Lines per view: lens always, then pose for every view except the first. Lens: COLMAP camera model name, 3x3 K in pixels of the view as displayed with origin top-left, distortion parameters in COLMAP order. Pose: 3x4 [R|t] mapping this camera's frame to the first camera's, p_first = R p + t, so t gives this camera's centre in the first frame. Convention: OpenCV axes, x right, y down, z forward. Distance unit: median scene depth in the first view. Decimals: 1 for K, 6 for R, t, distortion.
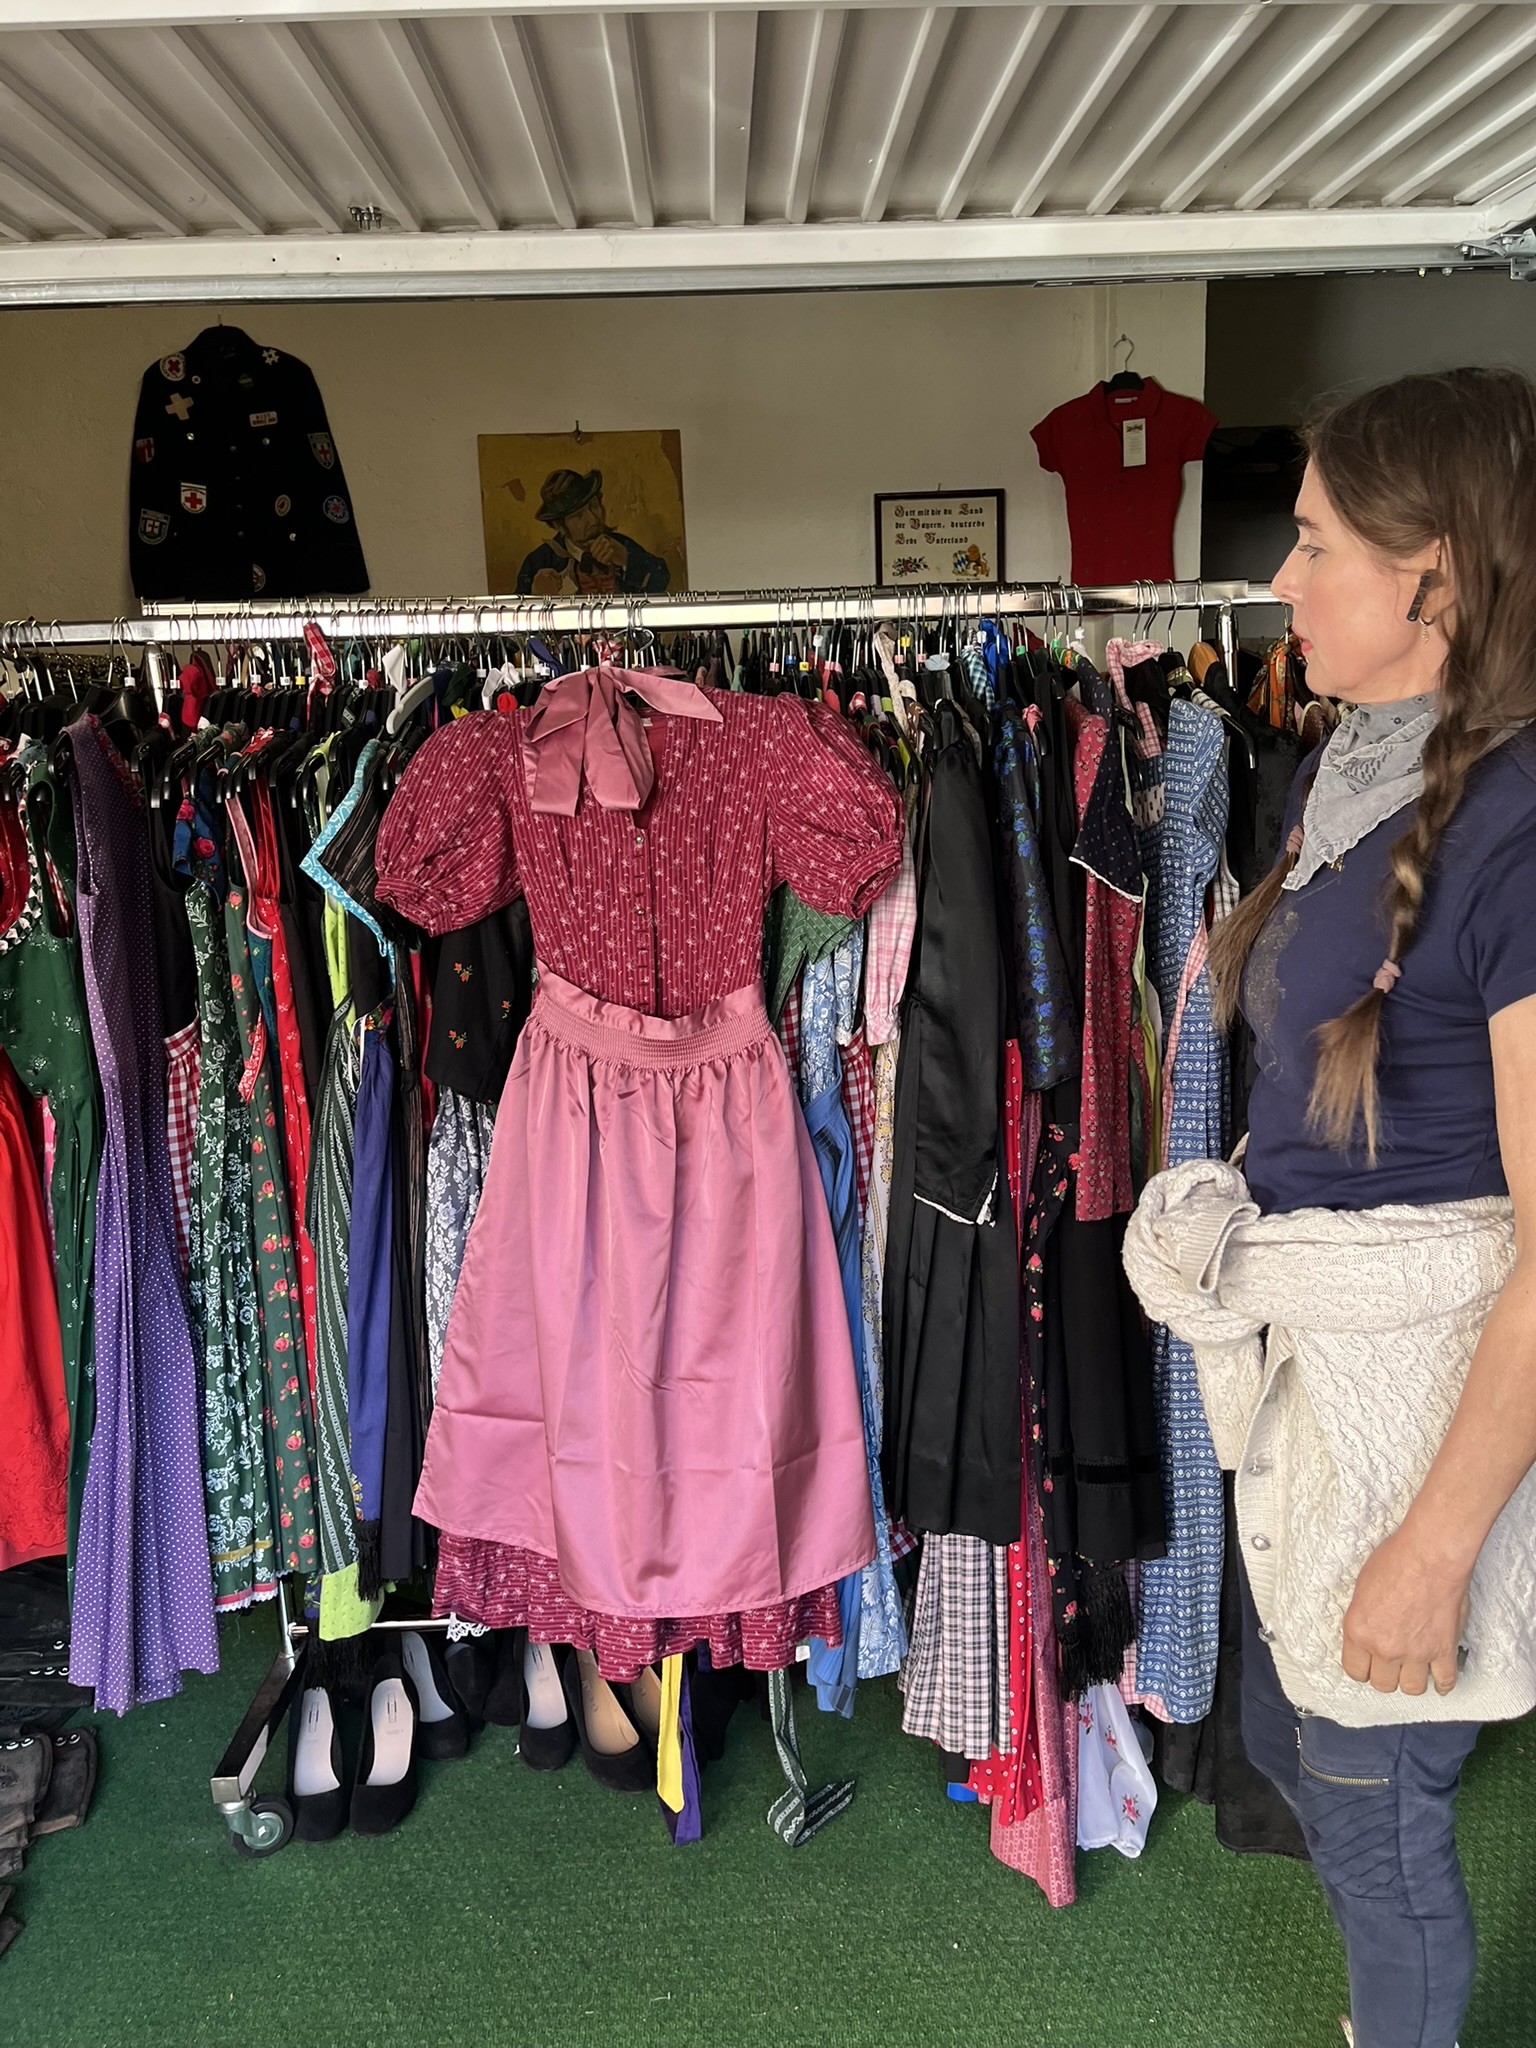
lens RADIAL K [[1541.6, 0, 765.8], [0, 1541.6, 1033.2], [0, 0, 1]] dist [-0.003731, -0.000895]
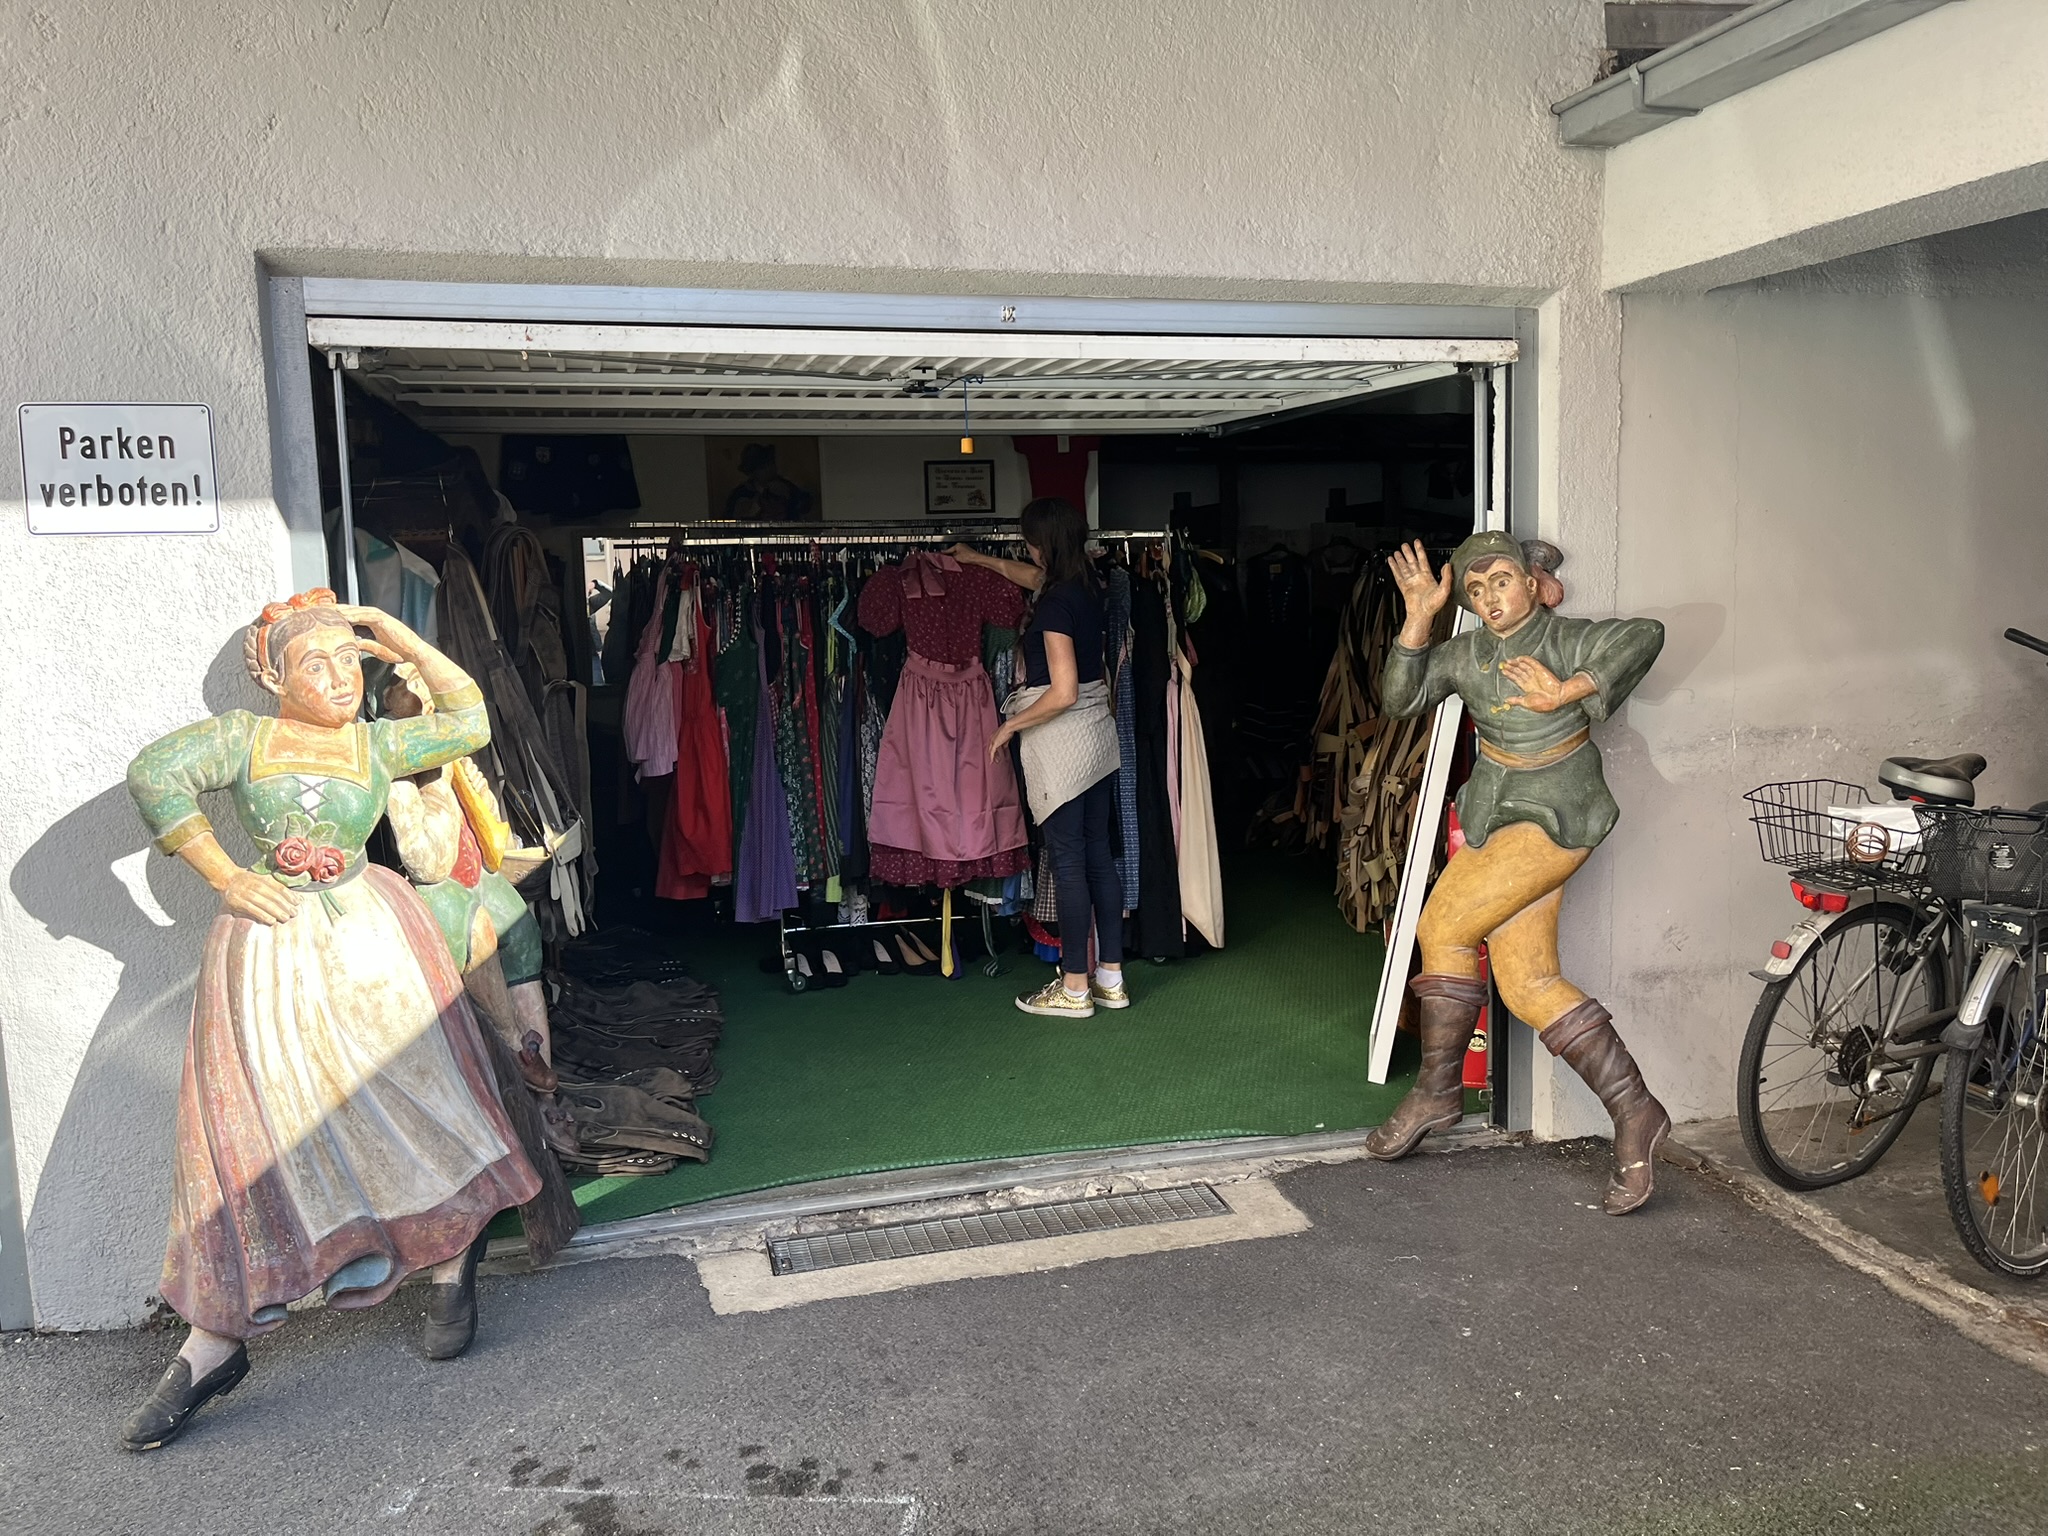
lens RADIAL K [[1541.6, 0, 1026.4], [0, 1541.6, 761.5], [0, 0, 1]] dist [-0.003731, -0.000895]
pose [[0.971026, -0.019290, 0.238195, -0.570974], [0.042212, 0.994909, -0.091513, 0.393850], [-0.235217, 0.098916, 0.966896, -1.698124]]
